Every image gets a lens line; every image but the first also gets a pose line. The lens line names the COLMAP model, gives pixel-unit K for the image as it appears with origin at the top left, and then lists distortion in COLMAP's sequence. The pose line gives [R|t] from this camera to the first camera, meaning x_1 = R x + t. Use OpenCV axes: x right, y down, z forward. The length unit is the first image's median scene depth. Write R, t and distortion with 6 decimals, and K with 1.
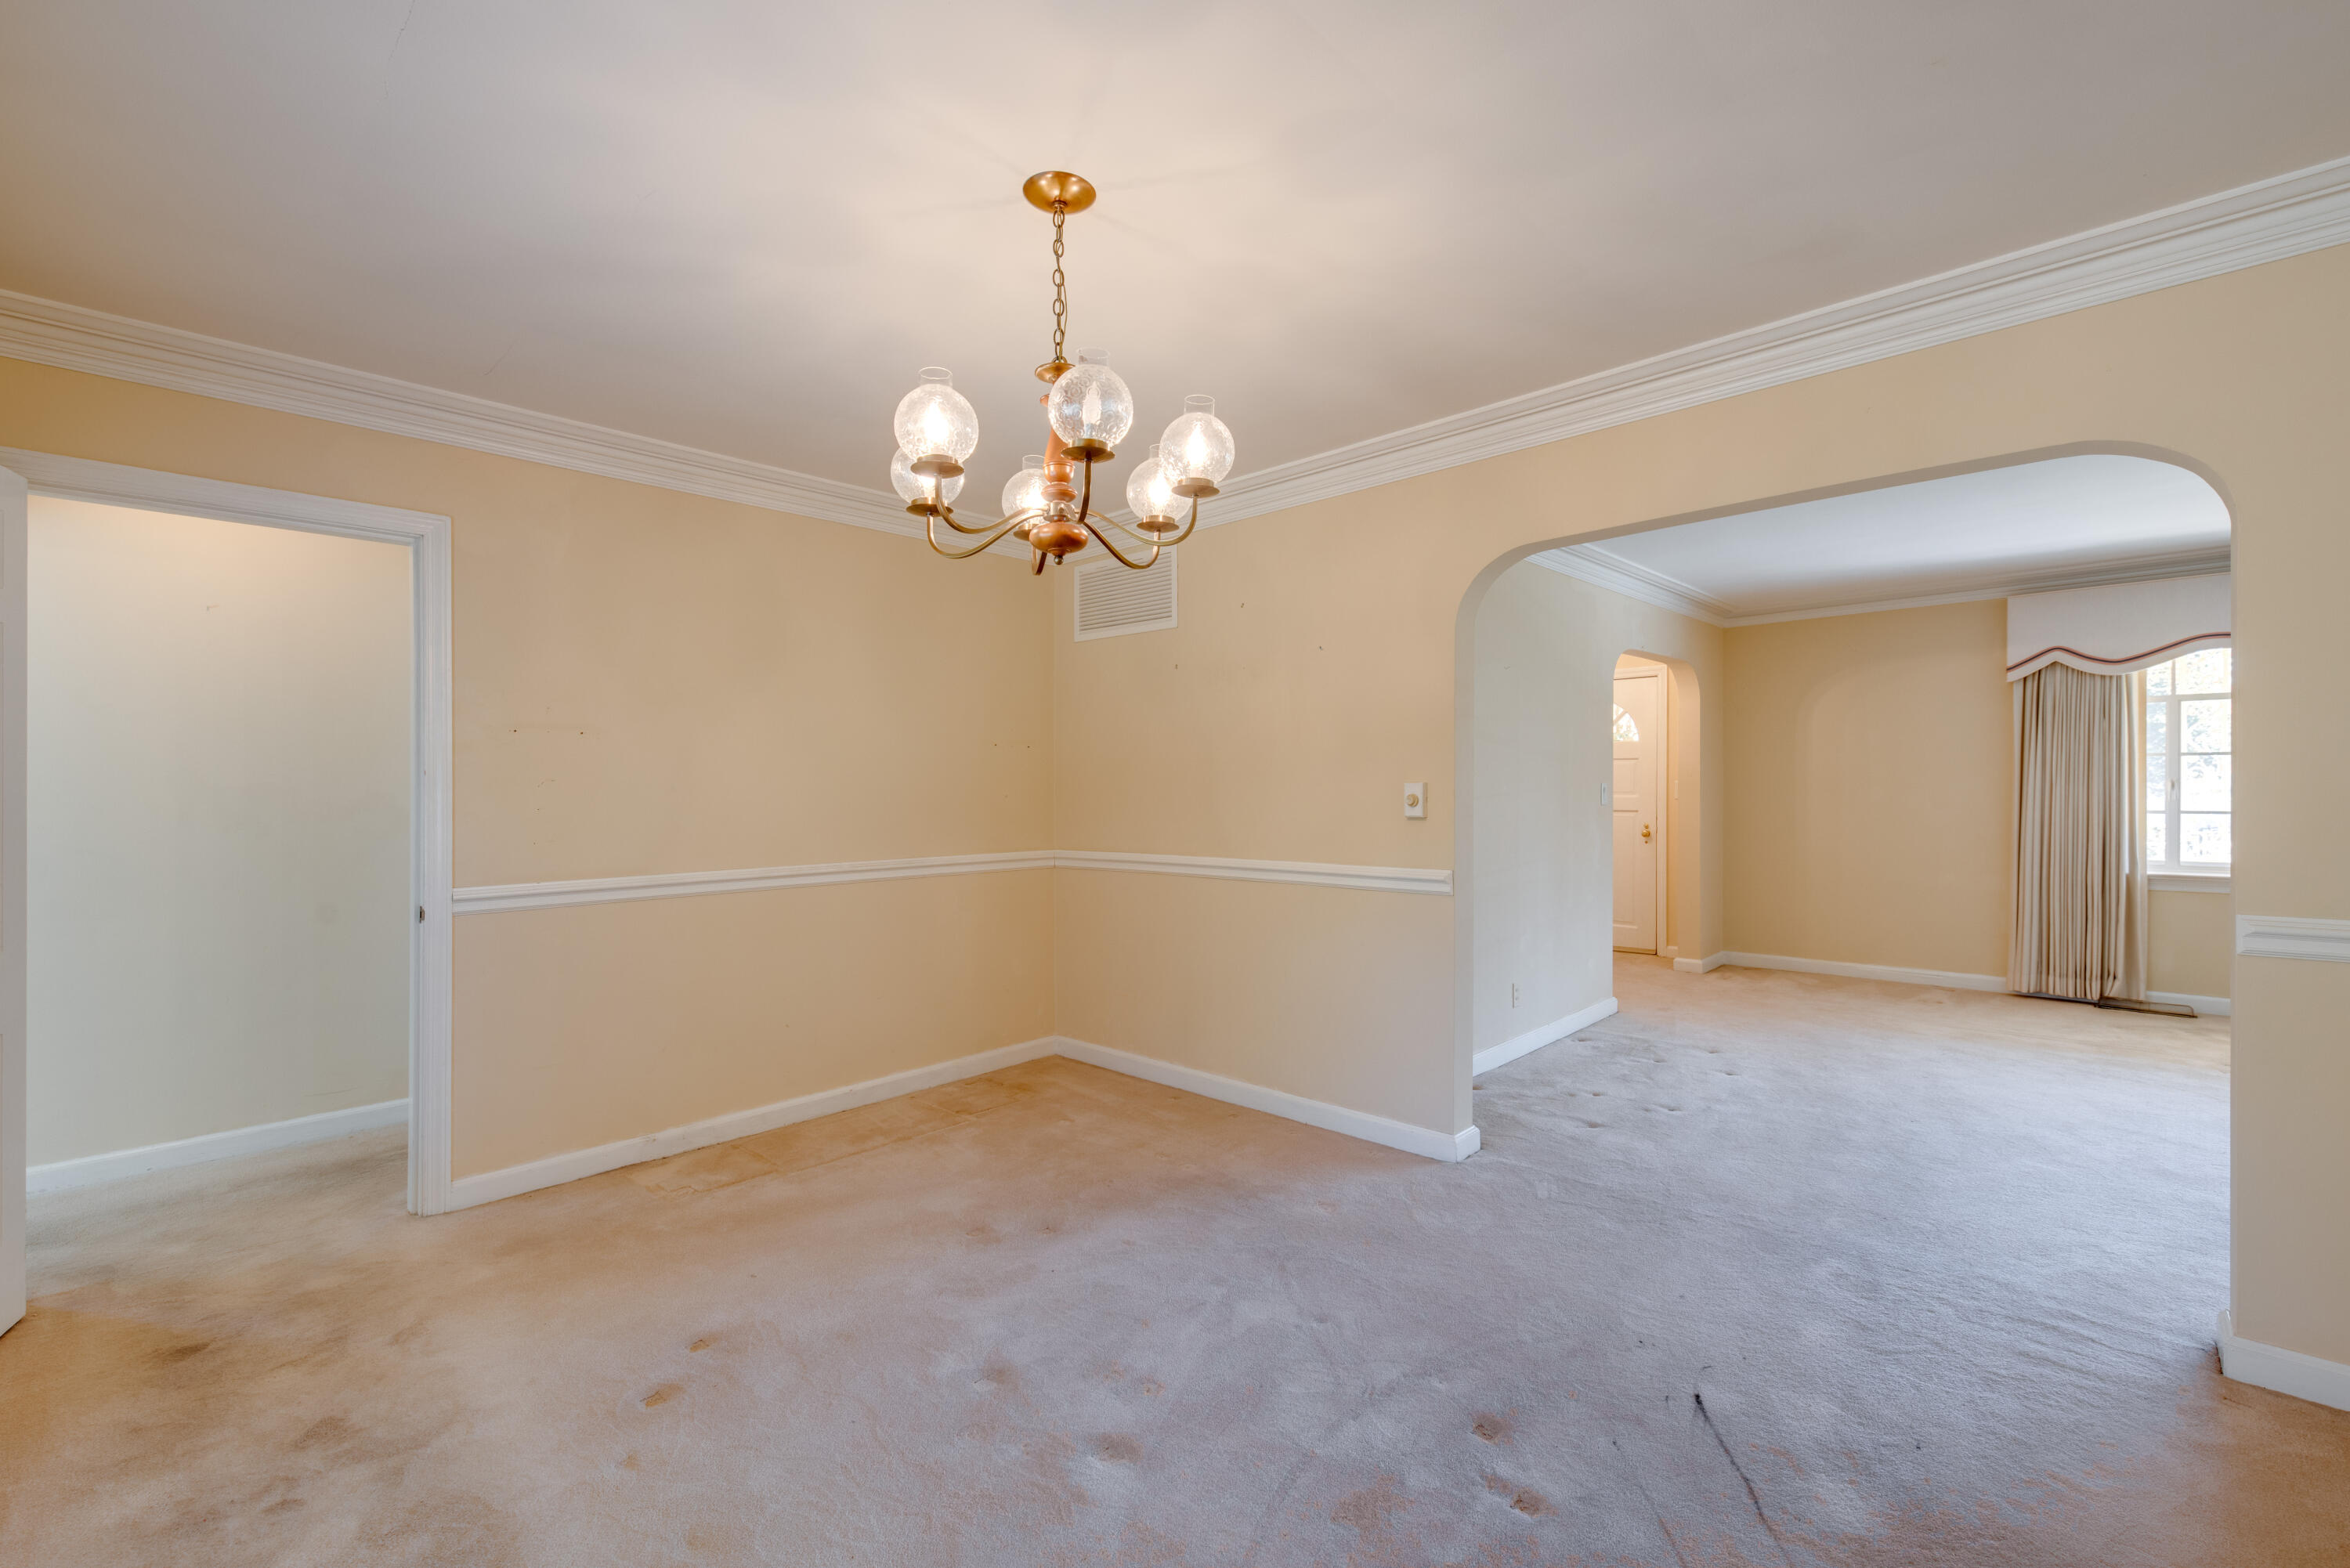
lens RADIAL K [[999.6, 0, 1179.5], [0, 999.6, 776.8], [0, 0, 1]] dist [0.025136, -0.010209]
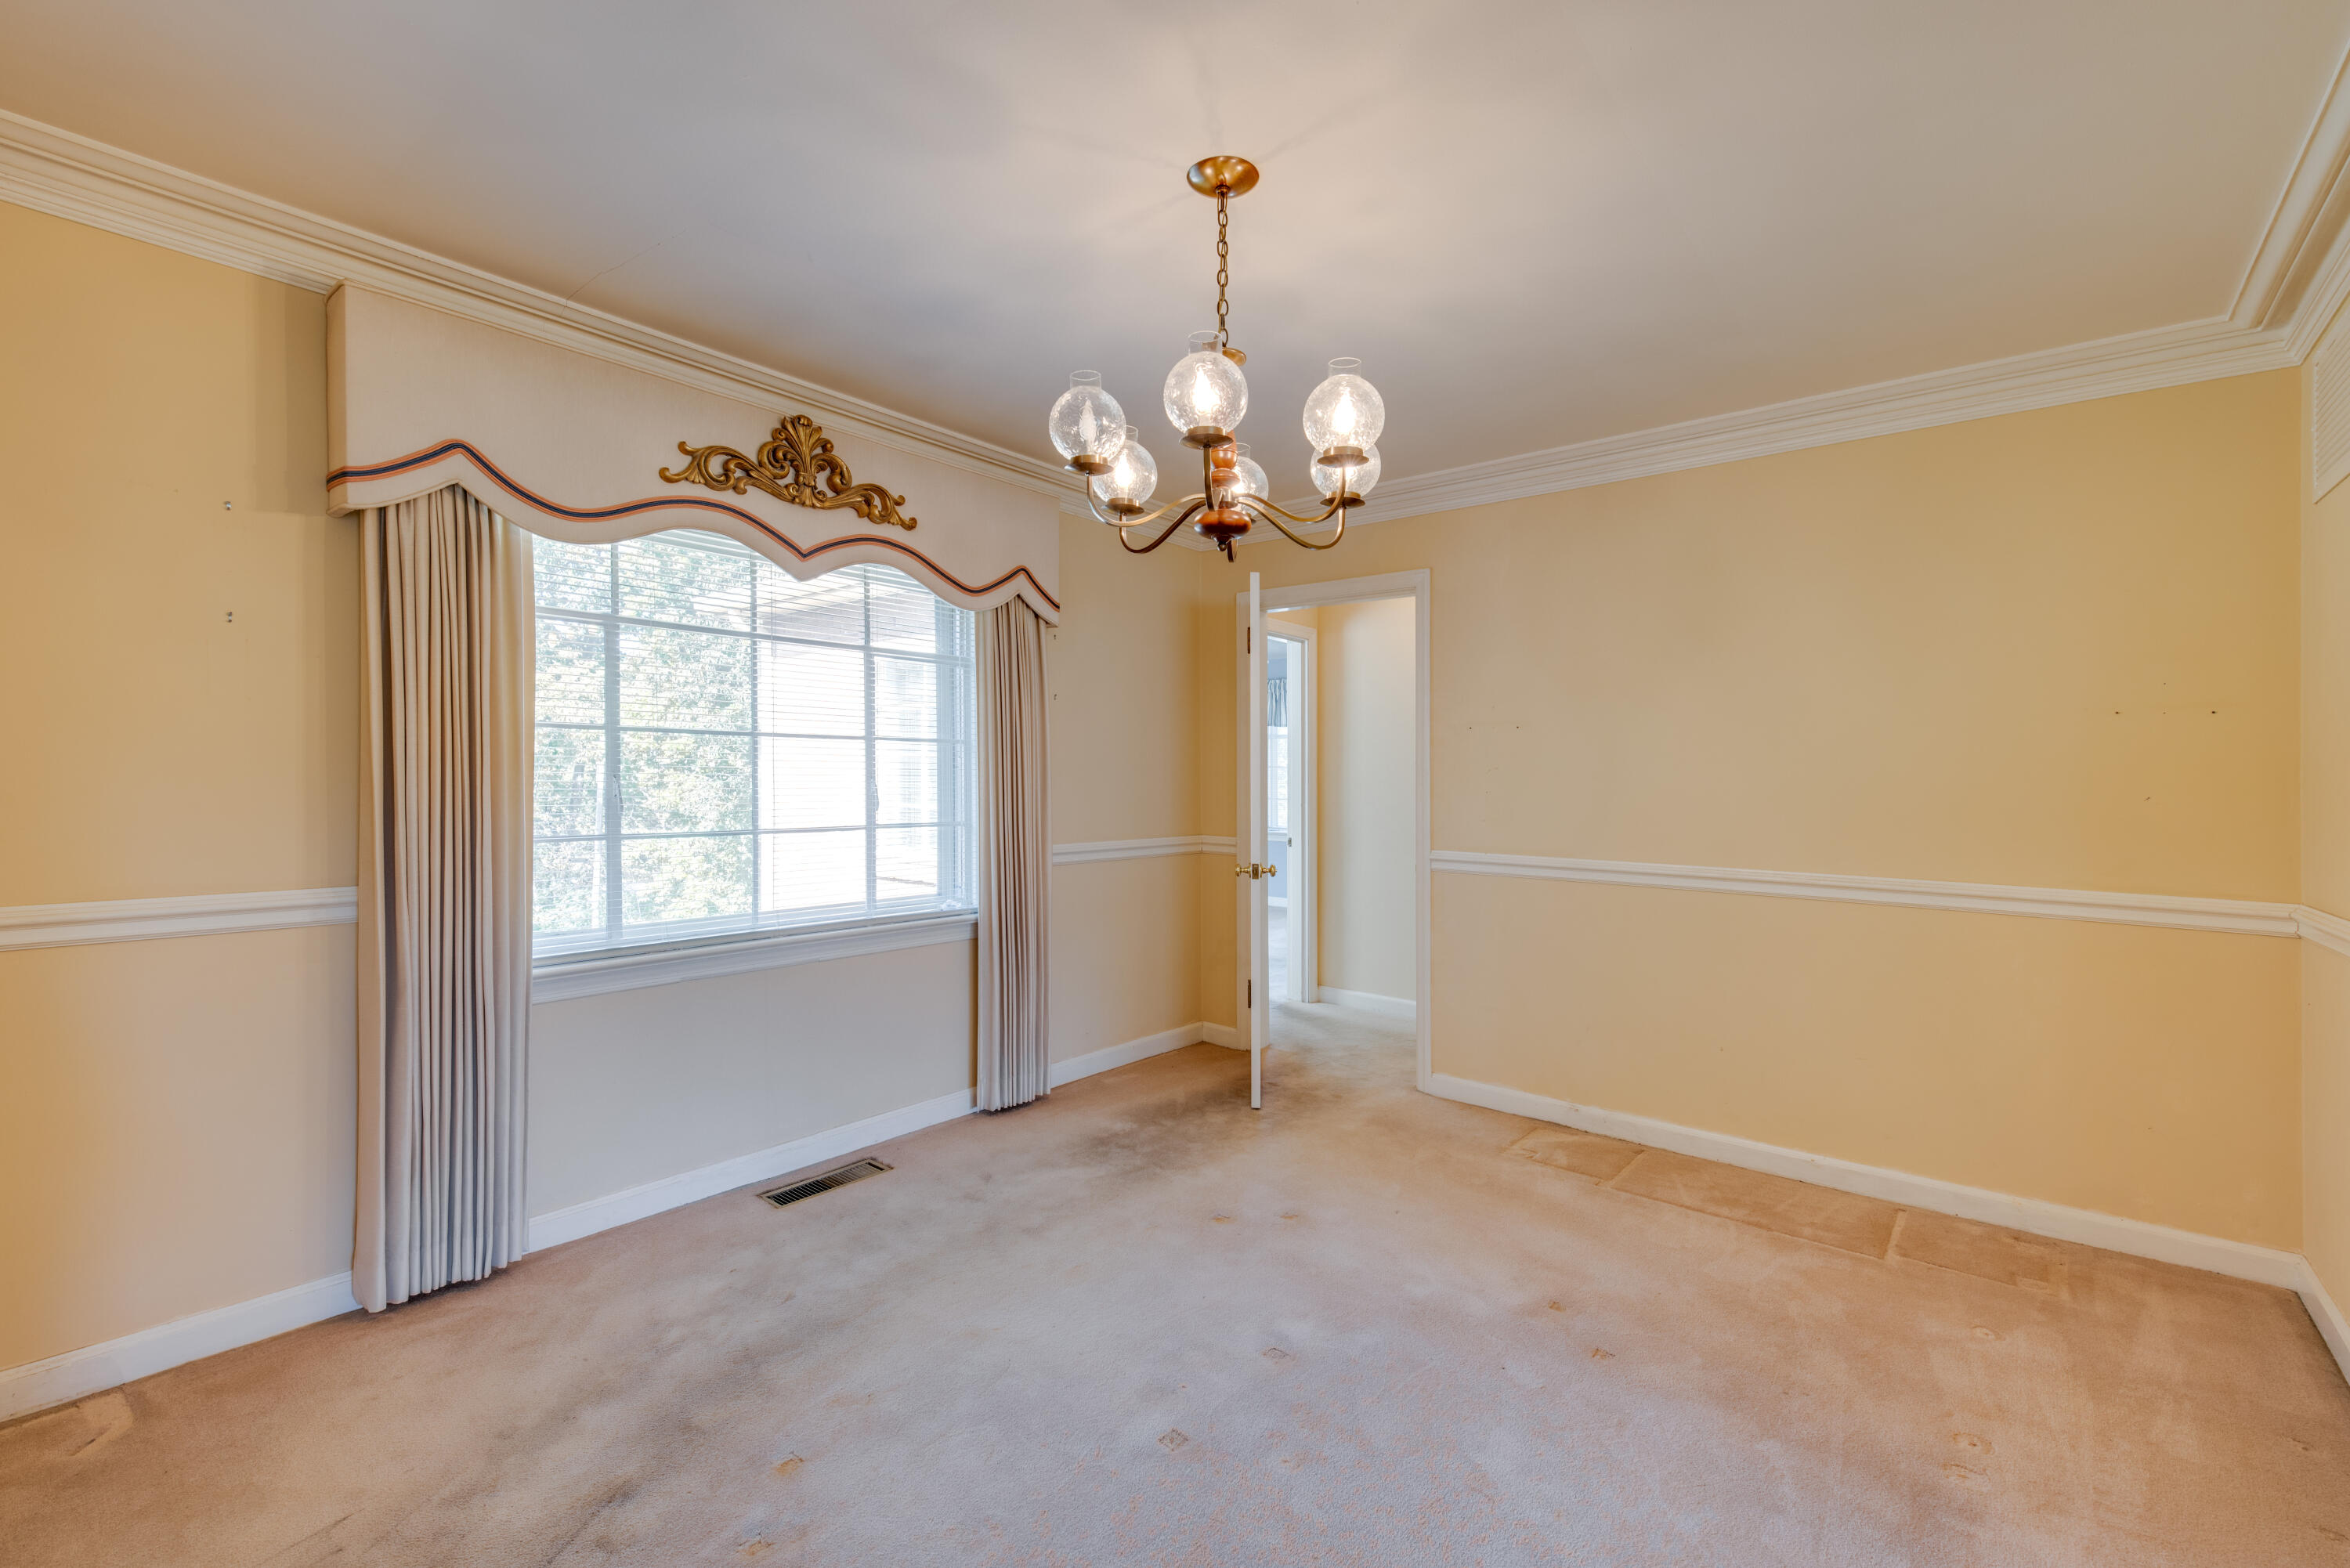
lens RADIAL K [[1018.6, 0, 1172.8], [0, 1018.6, 772.1], [0, 0, 1]] dist [-0.001065, -0.000527]
pose [[0.063871, 0.005176, -0.997945, 0.515561], [-0.004631, 0.999977, 0.004890, 0.004274], [0.997947, 0.004310, 0.063893, 0.515326]]
